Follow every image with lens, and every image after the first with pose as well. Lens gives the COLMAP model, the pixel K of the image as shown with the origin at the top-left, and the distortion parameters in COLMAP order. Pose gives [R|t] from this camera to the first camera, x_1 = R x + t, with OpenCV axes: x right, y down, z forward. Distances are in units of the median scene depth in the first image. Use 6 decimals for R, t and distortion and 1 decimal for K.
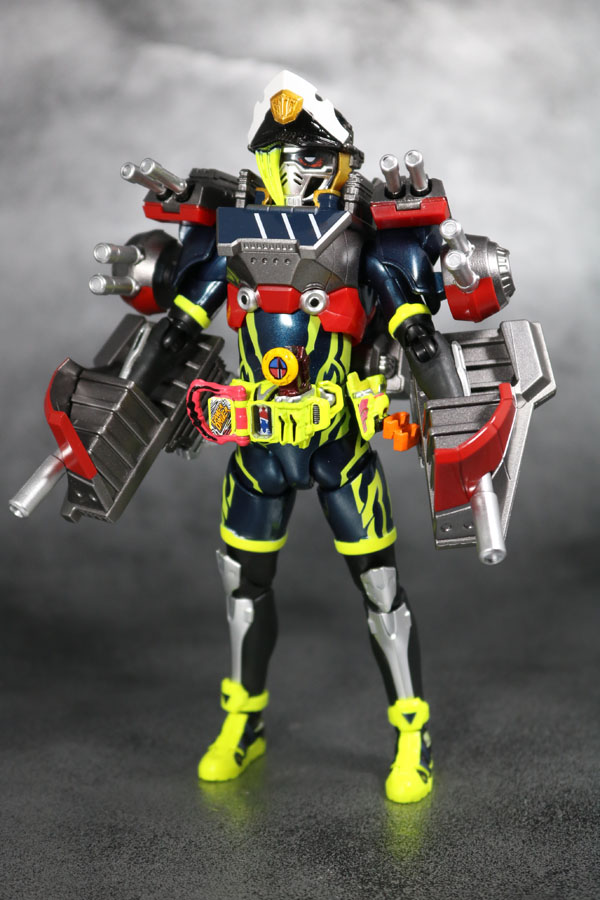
lens RADIAL K [[2299.7, 0, 300.0], [0, 2299.7, 450.0], [0, 0, 1]] dist [0.014740, 1.195419]
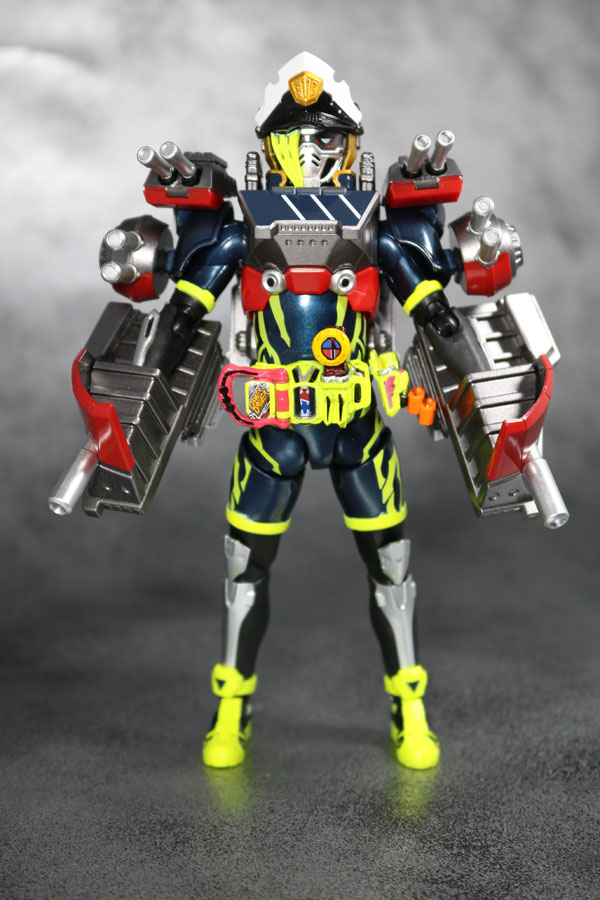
lens RADIAL K [[2191.7, 0, 300.0], [0, 2191.7, 450.0], [0, 0, 1]] dist [0.053873, -0.504835]
pose [[0.946317, -0.057044, 0.318166, -0.315889], [0.054732, 0.998370, 0.016208, -0.007305], [-0.318572, 0.002076, 0.947896, 0.093368]]
